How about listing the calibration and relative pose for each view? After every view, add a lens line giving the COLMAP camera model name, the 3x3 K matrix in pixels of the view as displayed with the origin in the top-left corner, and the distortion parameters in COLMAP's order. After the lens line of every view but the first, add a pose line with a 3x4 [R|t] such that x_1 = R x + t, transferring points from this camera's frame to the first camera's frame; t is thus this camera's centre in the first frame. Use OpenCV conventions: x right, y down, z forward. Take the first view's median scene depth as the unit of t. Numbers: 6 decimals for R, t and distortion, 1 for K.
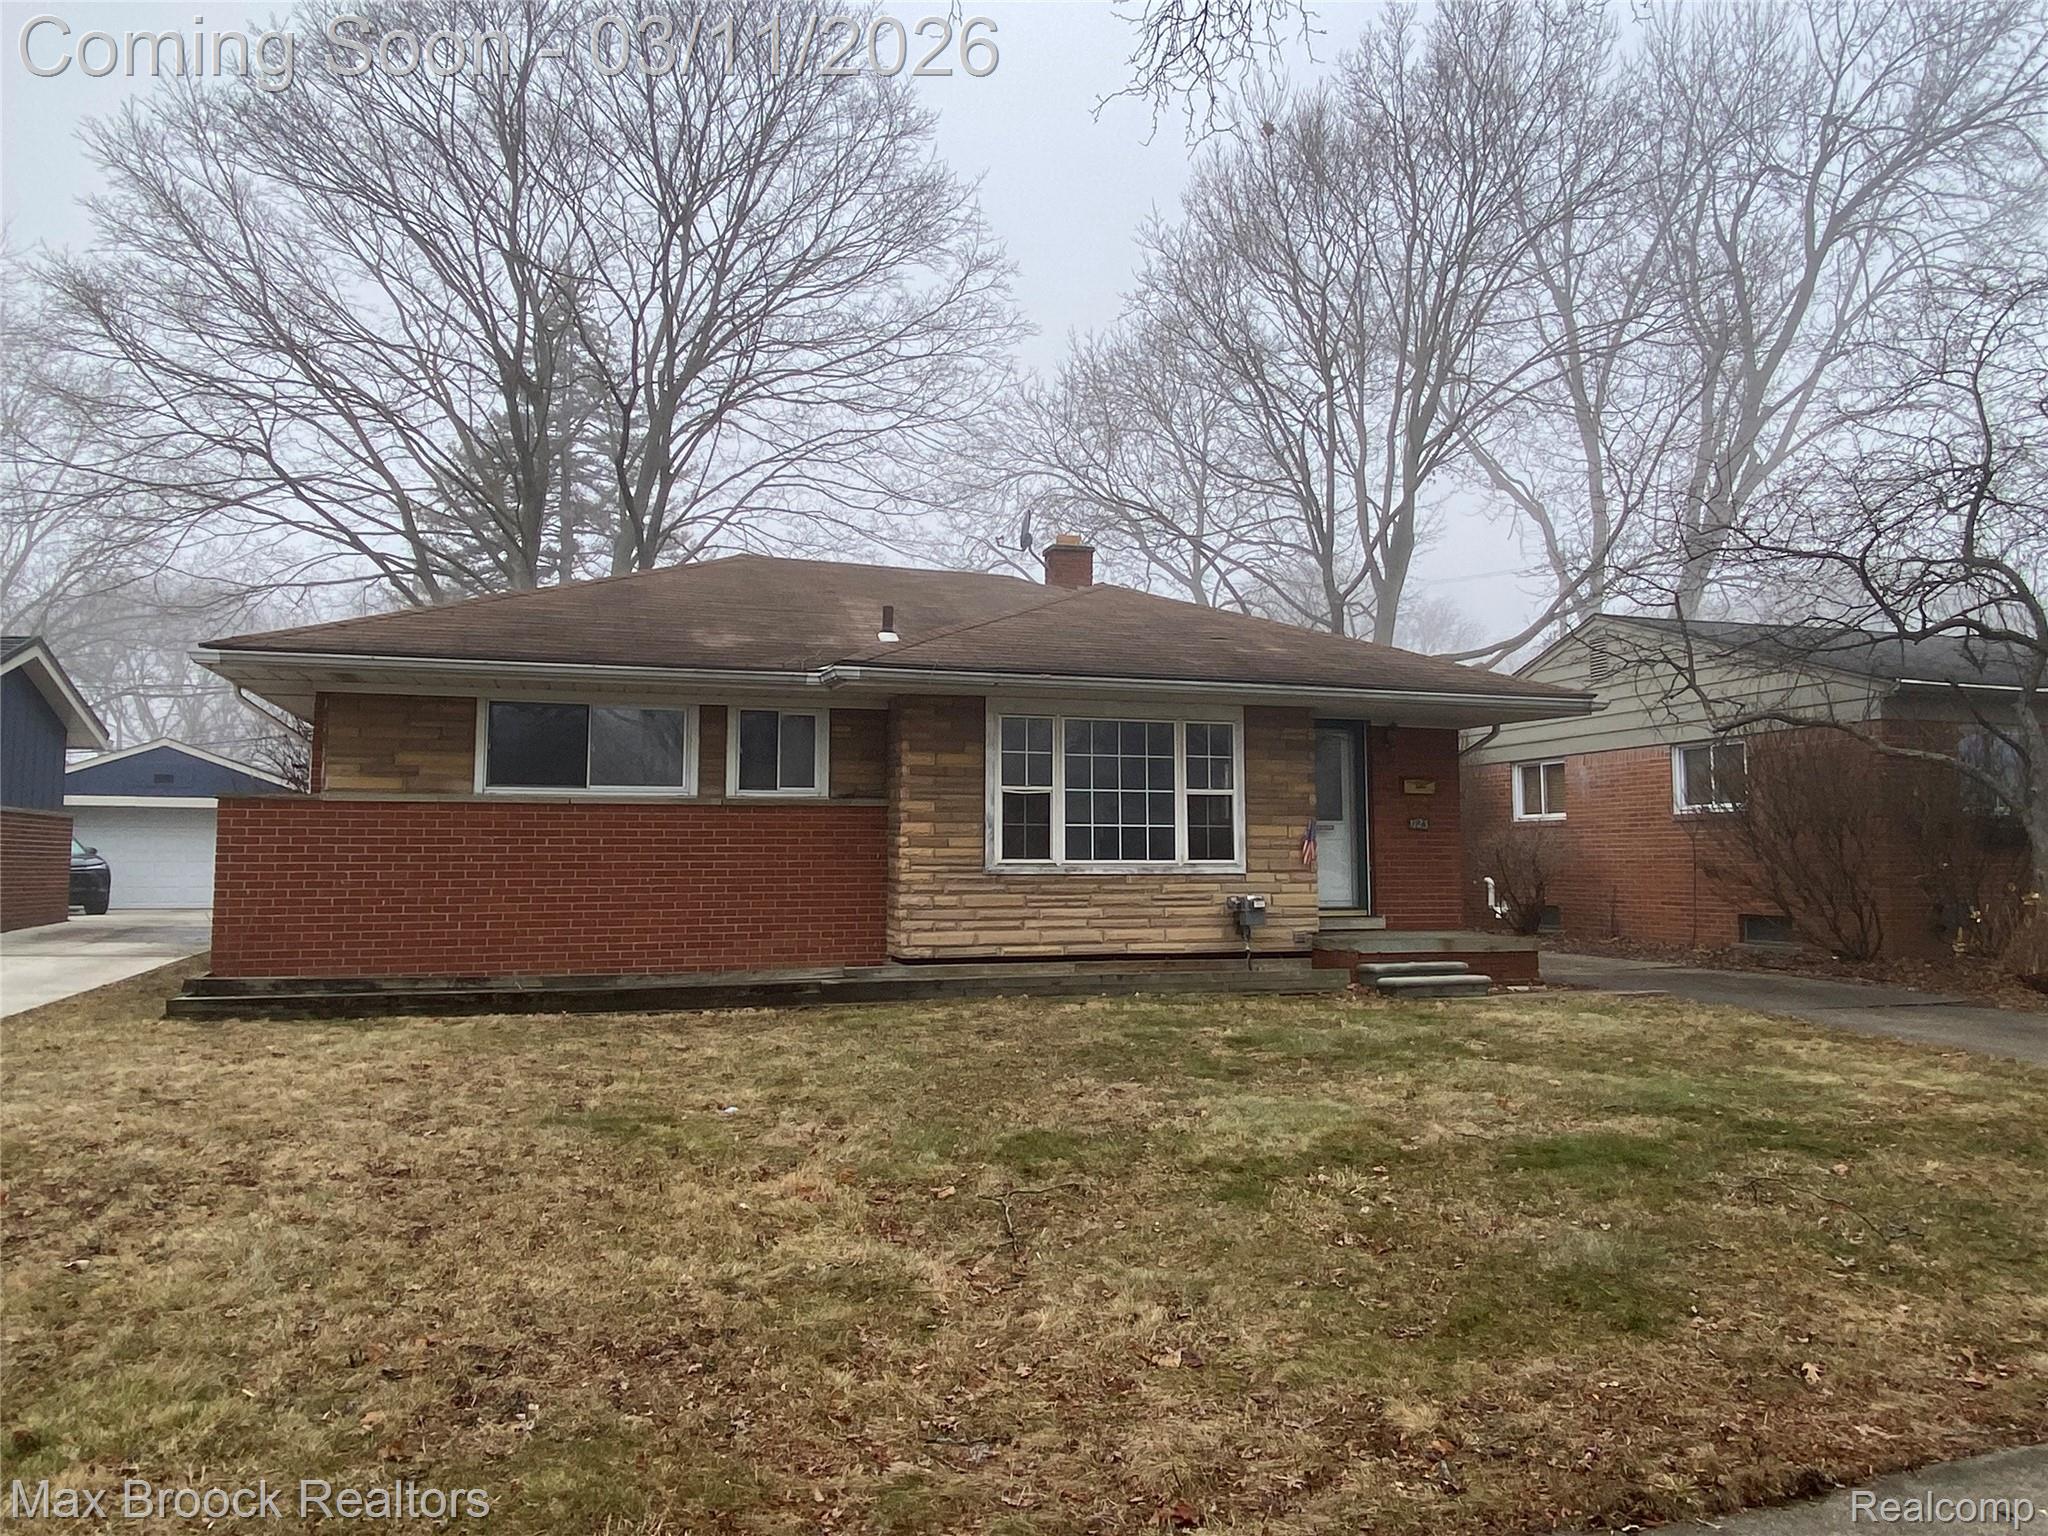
lens RADIAL K [[1366.1, 0, 1018.6], [0, 1366.1, 752.4], [0, 0, 1]] dist [0.070507, 0.000572]
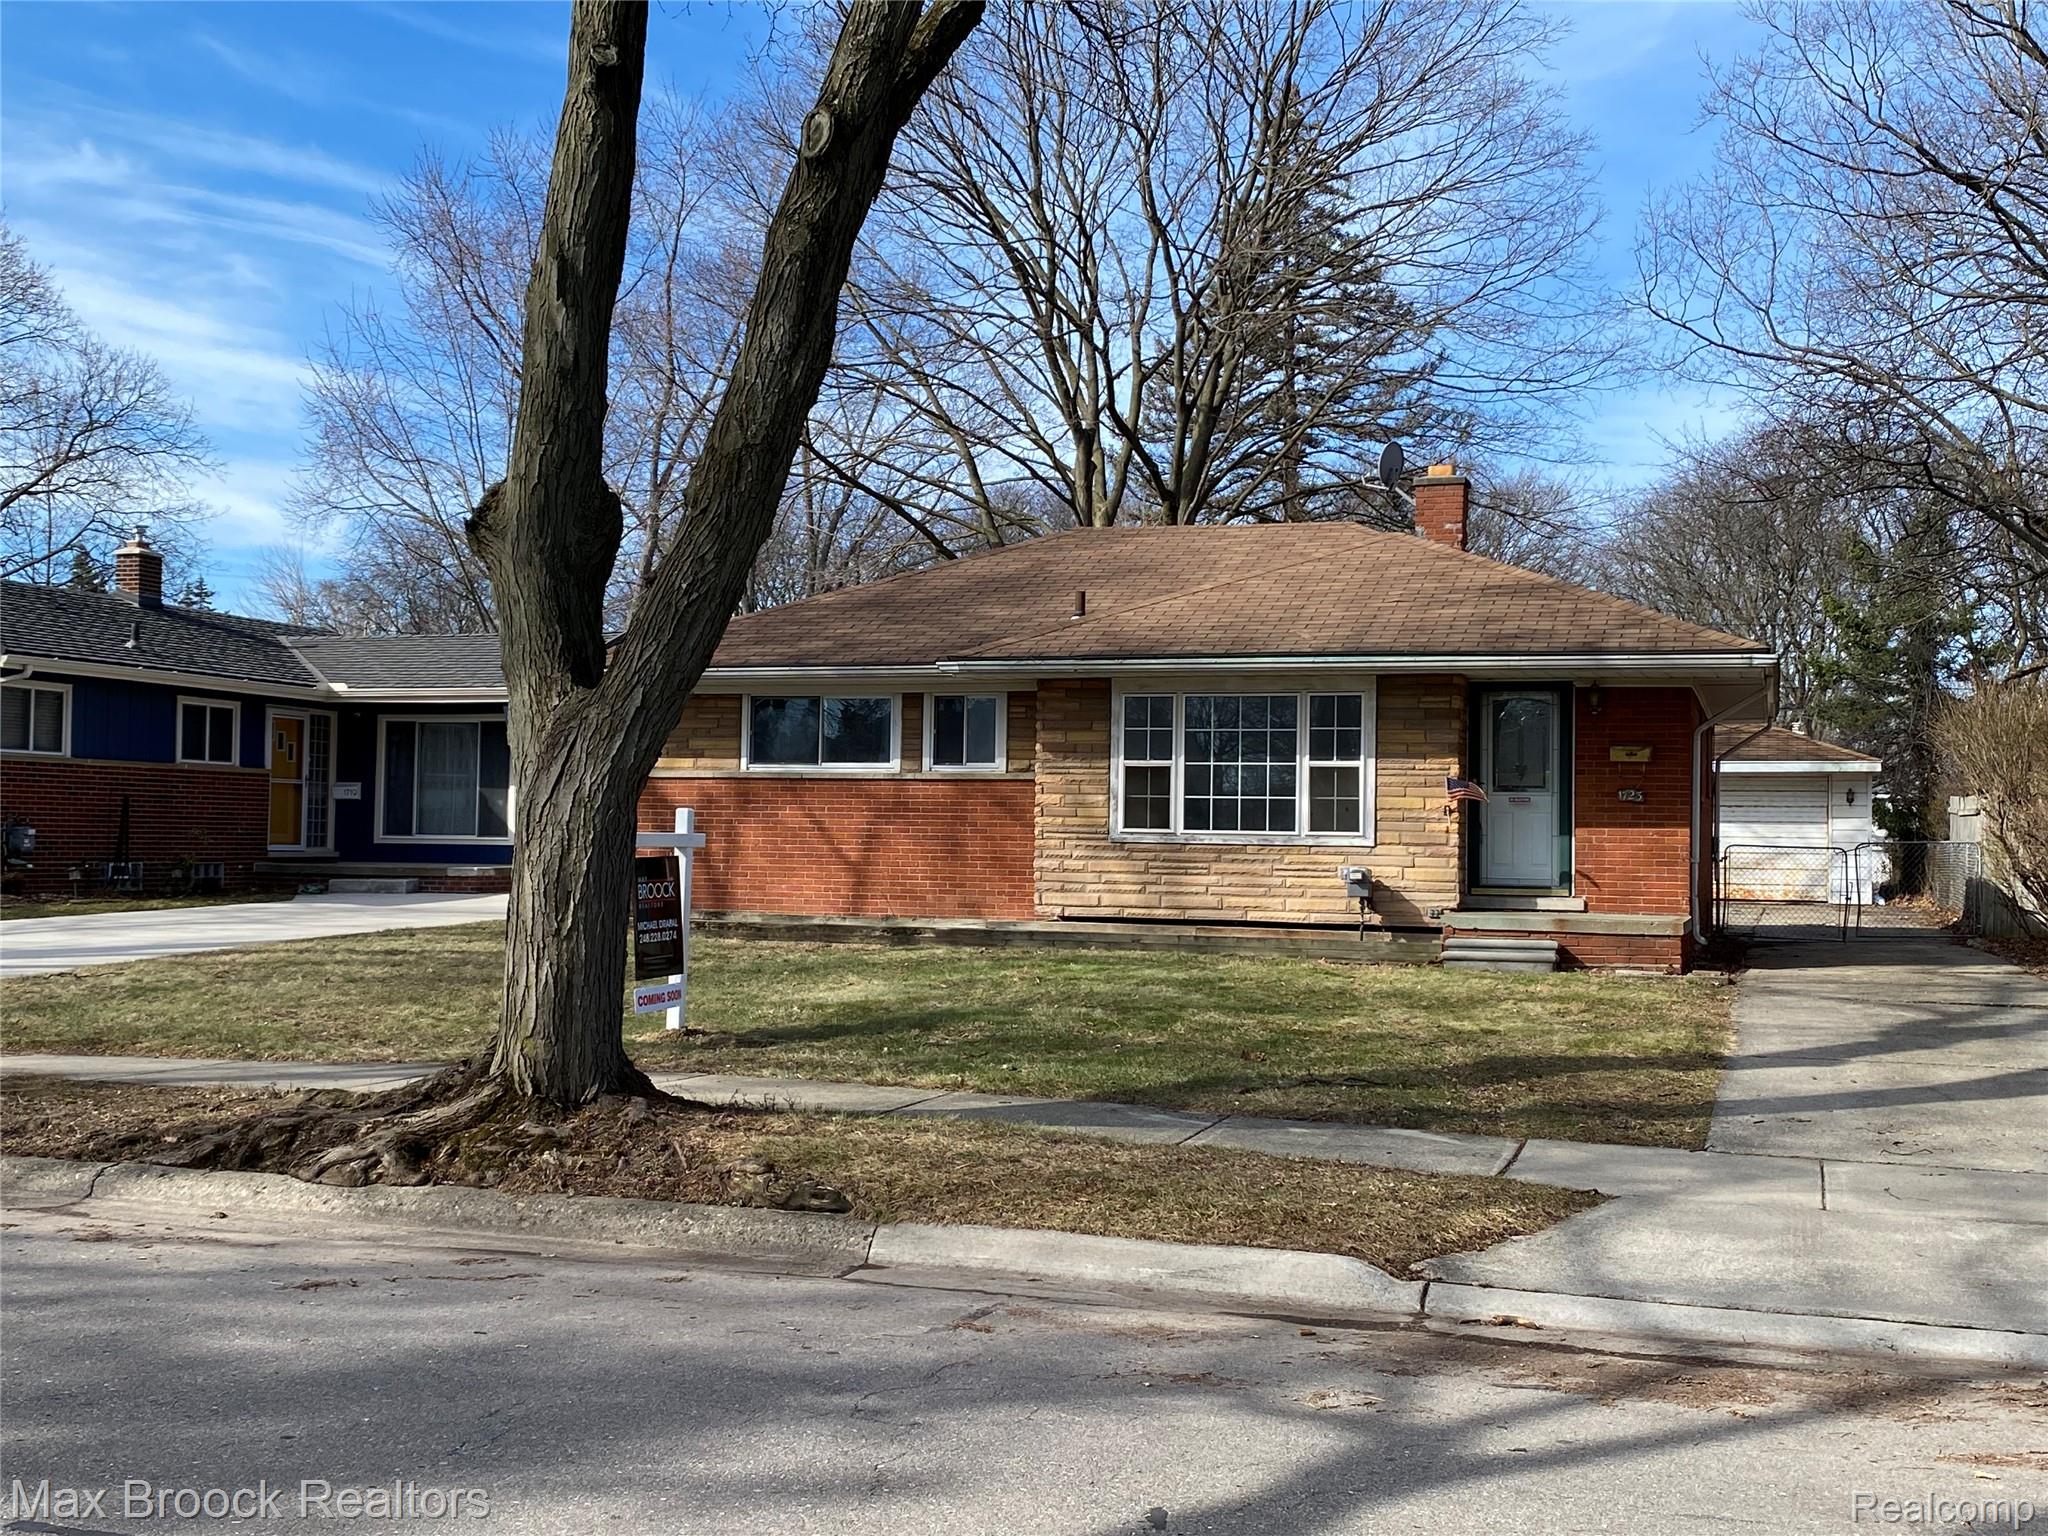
lens RADIAL K [[2261.2, 0, 1025.8], [0, 2261.2, 775.0], [0, 0, 1]] dist [0.147613, 0.000000]
pose [[0.814570, -0.003411, -0.580055, 0.949731], [0.031186, 0.998794, 0.037921, -0.033722], [0.579226, -0.048979, 0.813694, -0.492278]]
